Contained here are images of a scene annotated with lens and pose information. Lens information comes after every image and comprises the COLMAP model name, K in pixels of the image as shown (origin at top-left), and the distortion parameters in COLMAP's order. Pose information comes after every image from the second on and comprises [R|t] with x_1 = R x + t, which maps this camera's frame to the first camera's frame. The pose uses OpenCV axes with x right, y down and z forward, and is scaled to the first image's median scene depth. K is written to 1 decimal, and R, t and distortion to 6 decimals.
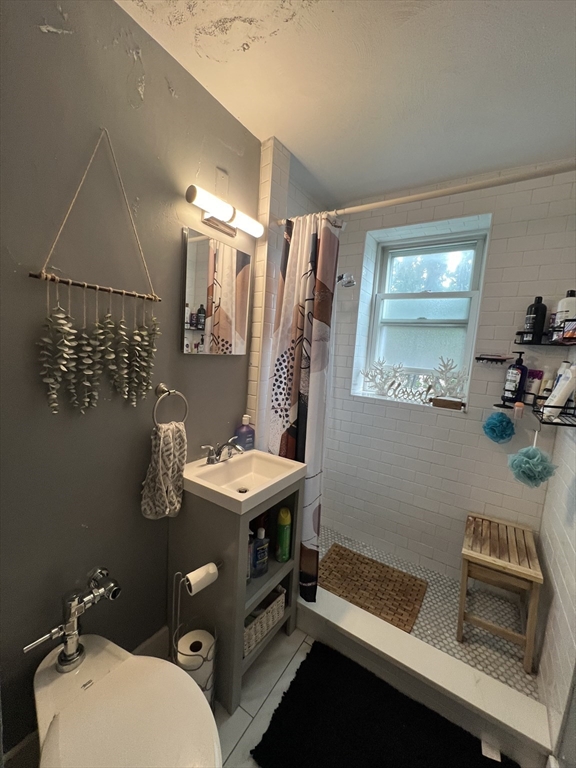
lens RADIAL K [[313.1, 0, 282.1], [0, 313.1, 382.6], [0, 0, 1]] dist [-0.007374, 0.001385]
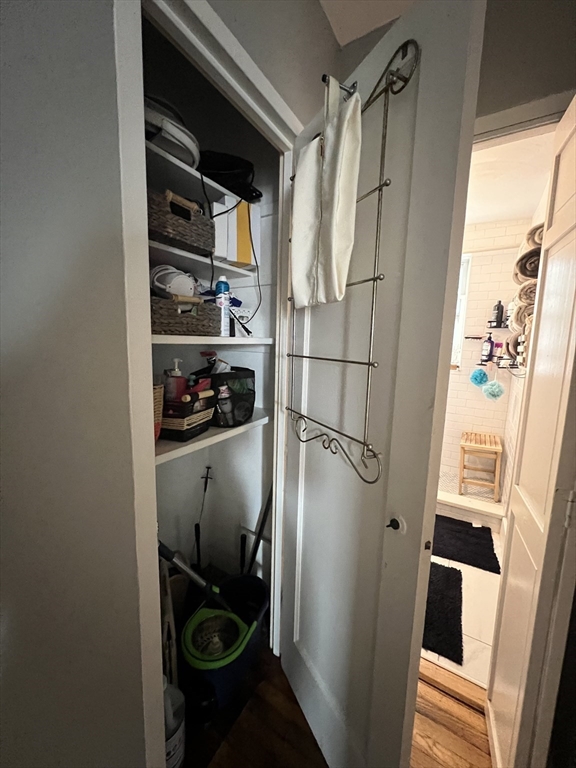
lens RADIAL K [[313.1, 0, 289.2], [0, 313.1, 385.3], [0, 0, 1]] dist [-0.007374, 0.001385]
pose [[0.997973, -0.049006, 0.040604, -0.449102], [0.047420, 0.998107, 0.039152, 0.074689], [-0.042445, -0.037147, 0.998408, -0.718846]]
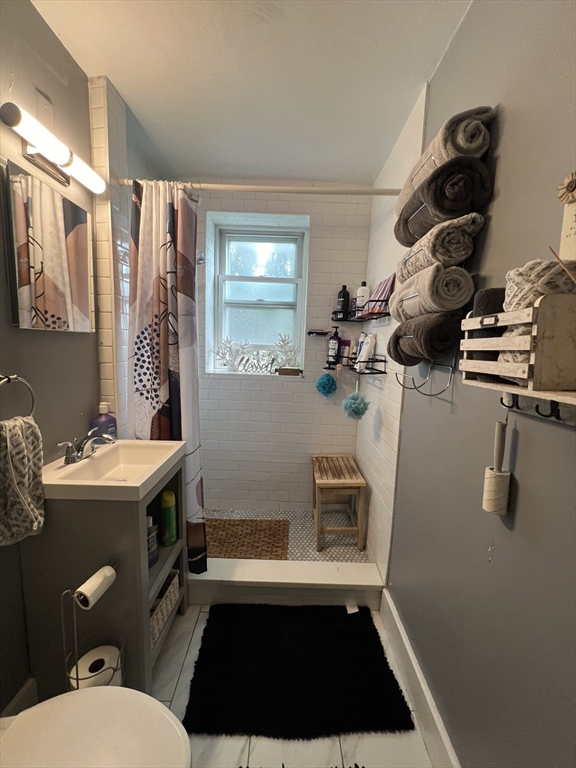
lens RADIAL K [[313.1, 0, 291.0], [0, 313.1, 383.7], [0, 0, 1]] dist [-0.007374, 0.001385]
pose [[0.827923, -0.106785, 0.550581, -0.163884], [0.082229, 0.994210, 0.069177, 0.036875], [-0.554780, -0.011999, 0.831910, -0.008797]]
